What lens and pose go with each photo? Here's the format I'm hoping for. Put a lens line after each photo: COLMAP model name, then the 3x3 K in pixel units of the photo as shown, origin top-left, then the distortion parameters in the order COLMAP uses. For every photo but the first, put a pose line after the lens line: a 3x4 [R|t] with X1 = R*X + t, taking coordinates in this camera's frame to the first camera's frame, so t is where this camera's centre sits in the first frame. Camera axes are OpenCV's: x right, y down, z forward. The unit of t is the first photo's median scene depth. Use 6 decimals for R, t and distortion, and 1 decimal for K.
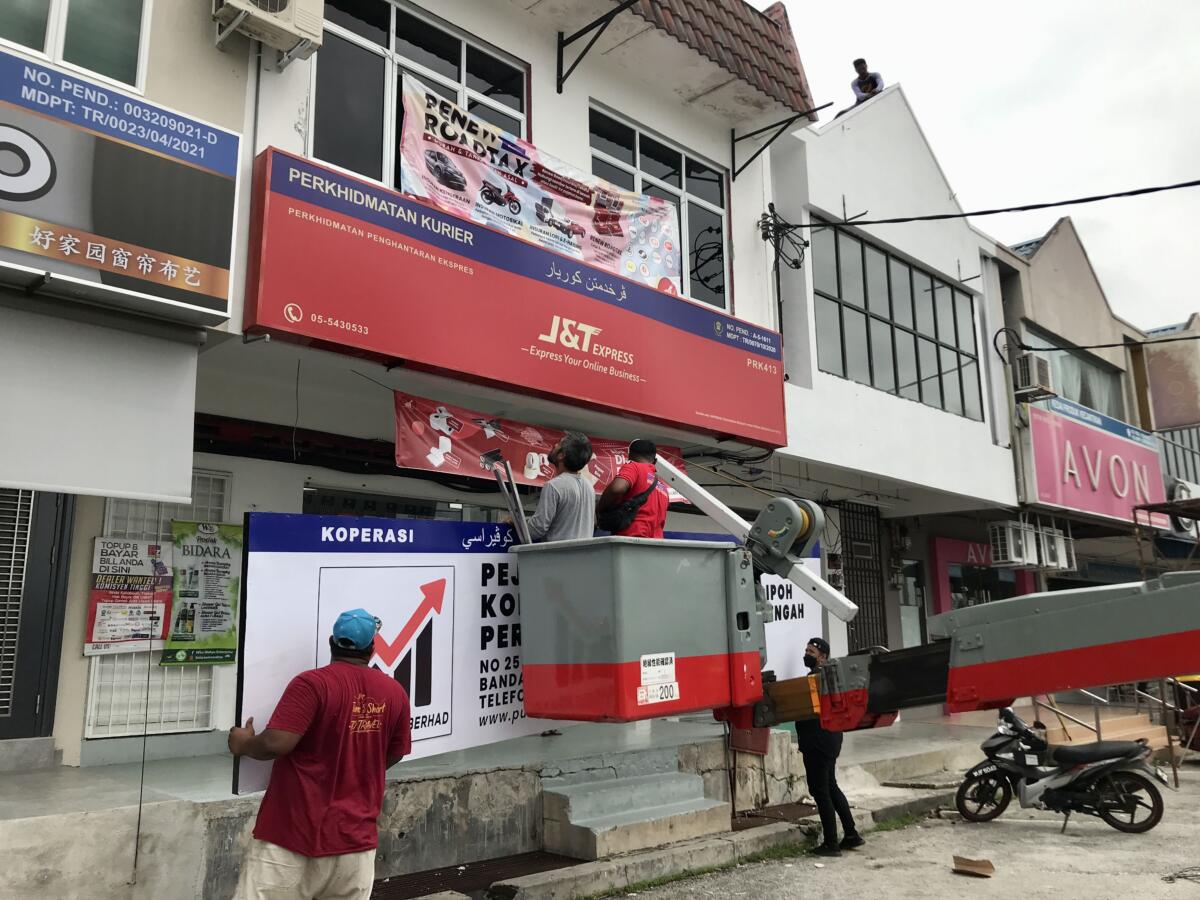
lens RADIAL K [[985.2, 0, 600.0], [0, 985.2, 450.0], [0, 0, 1]] dist [0.018021, -0.001632]
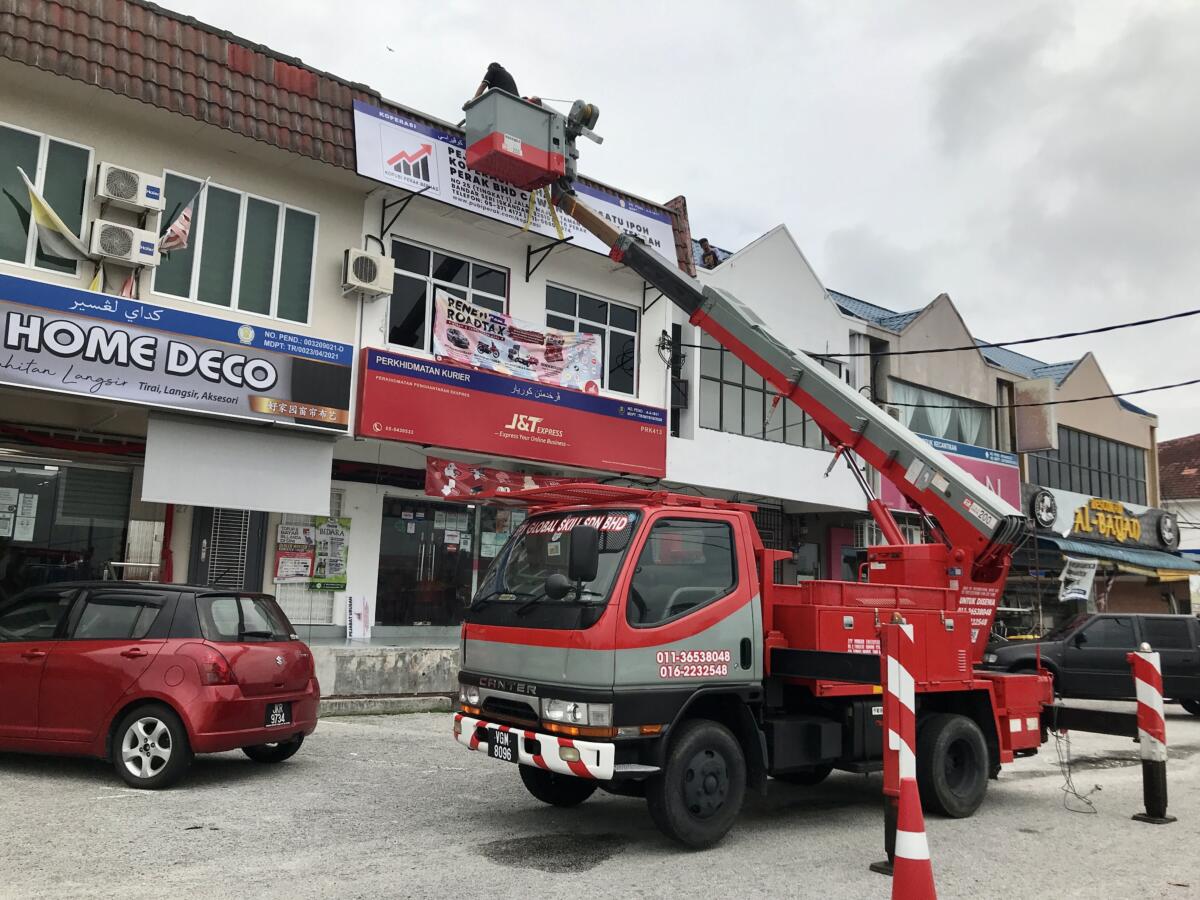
lens RADIAL K [[976.6, 0, 605.0], [0, 976.6, 455.6], [0, 0, 1]] dist [0.137617, -0.410113]
pose [[0.996222, 0.031752, -0.080836, 0.256344], [-0.027645, 0.998294, 0.051428, -0.145785], [0.082331, -0.048999, 0.995400, -0.781126]]
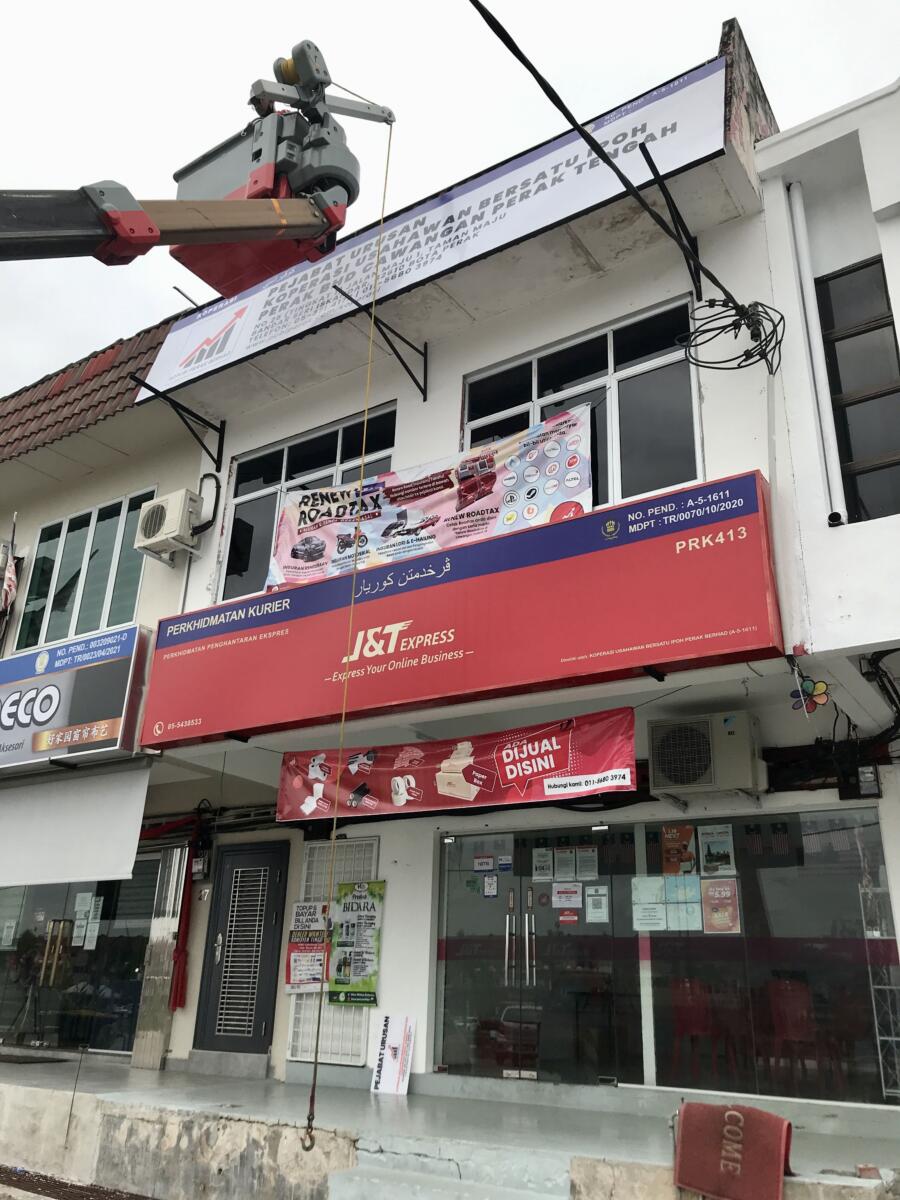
lens RADIAL K [[982.9, 0, 455.3], [0, 982.9, 596.9], [0, 0, 1]] dist [0.052530, -0.069570]
pose [[0.205639, -0.355983, -0.911586, 0.809610], [0.157817, 0.931365, -0.328106, 0.153663], [0.965819, -0.076392, 0.247705, 0.781964]]
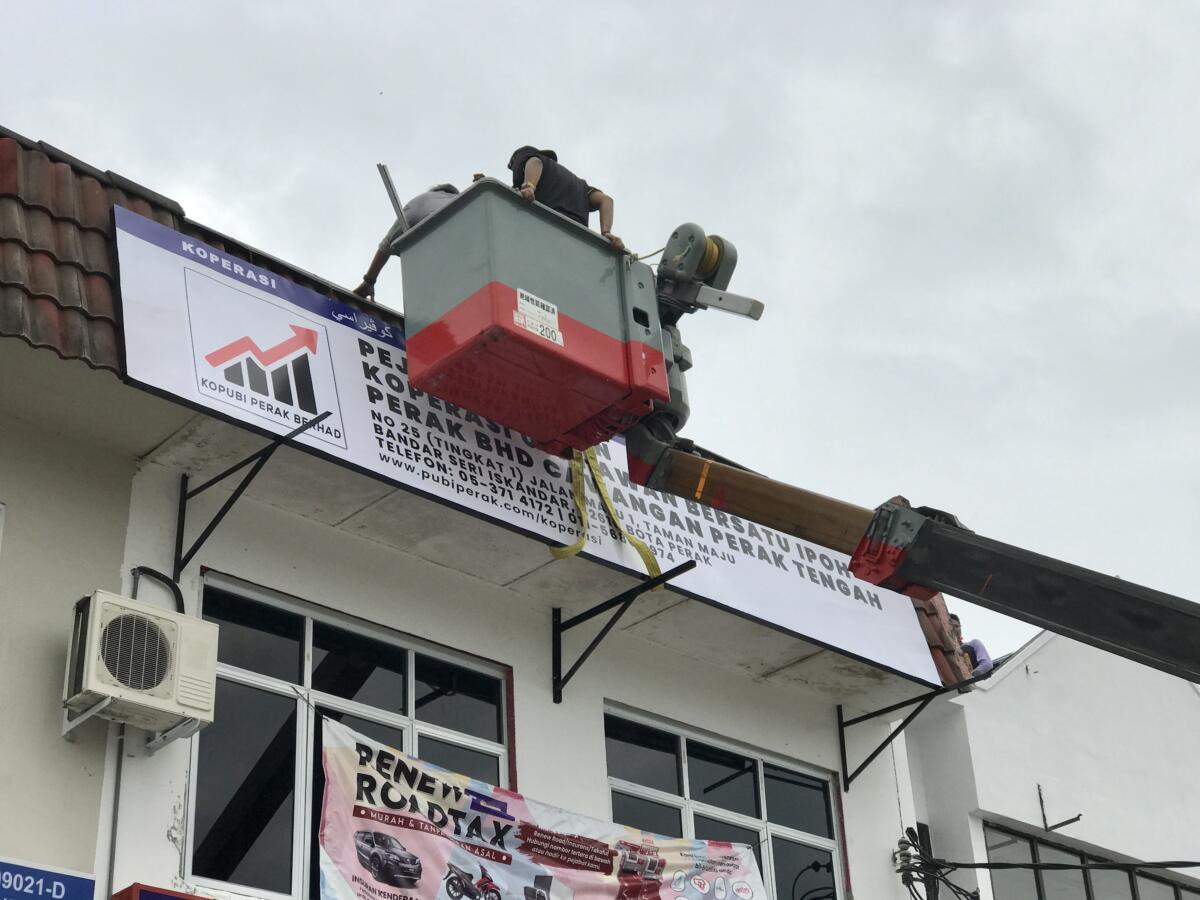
lens RADIAL K [[1979.1, 0, 599.9], [0, 1979.1, 473.2], [0, 0, 1]] dist [0.034413, 0.100056]
pose [[0.998721, -0.046630, -0.019566, 0.019482], [0.038202, 0.949235, -0.312240, -0.099447], [0.033133, 0.311093, 0.949802, -0.282734]]
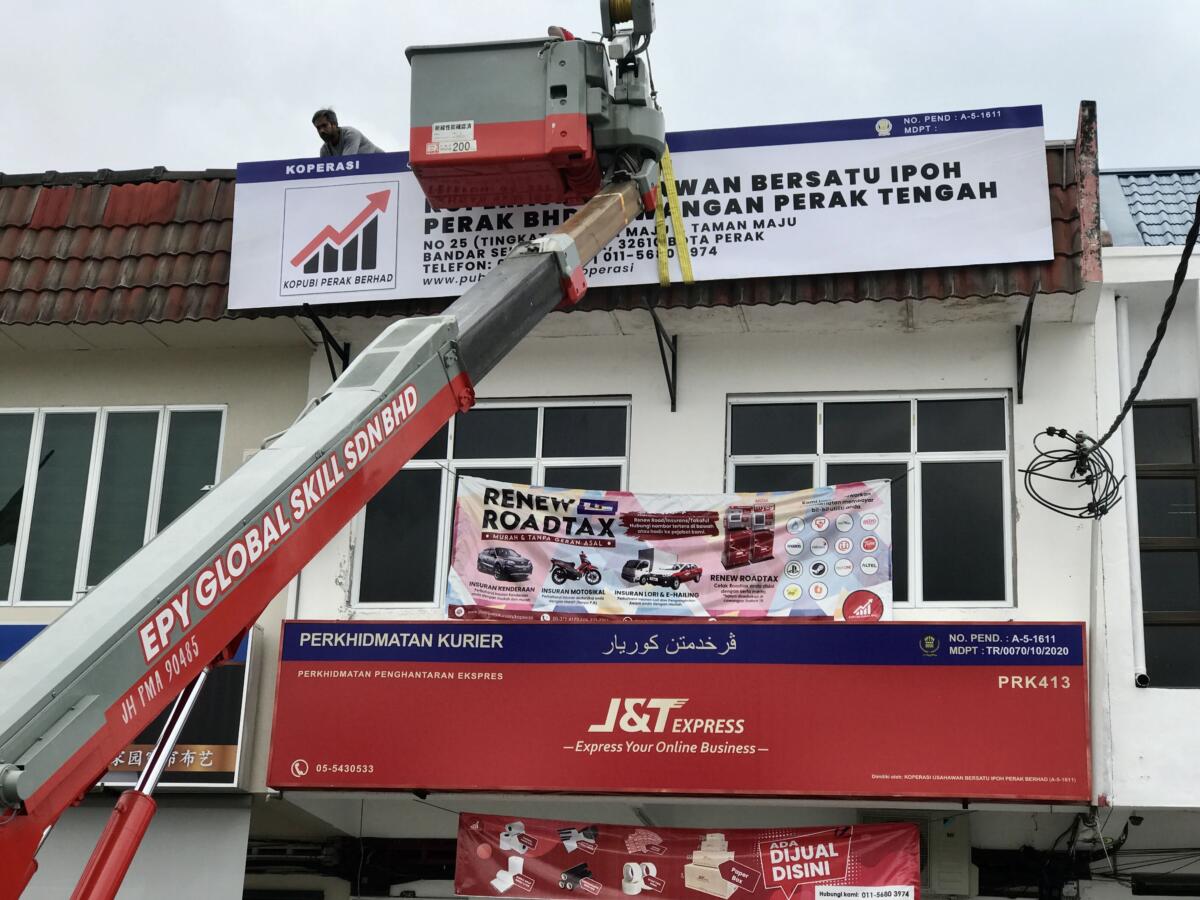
lens RADIAL K [[1997.4, 0, 604.8], [0, 1997.4, 471.8], [0, 0, 1]] dist [-0.165302, 1.584068]
pose [[0.587071, -0.213338, -0.780919, 1.241419], [0.112649, 0.976794, -0.182163, -0.013399], [0.801659, 0.018973, 0.597480, -0.046480]]
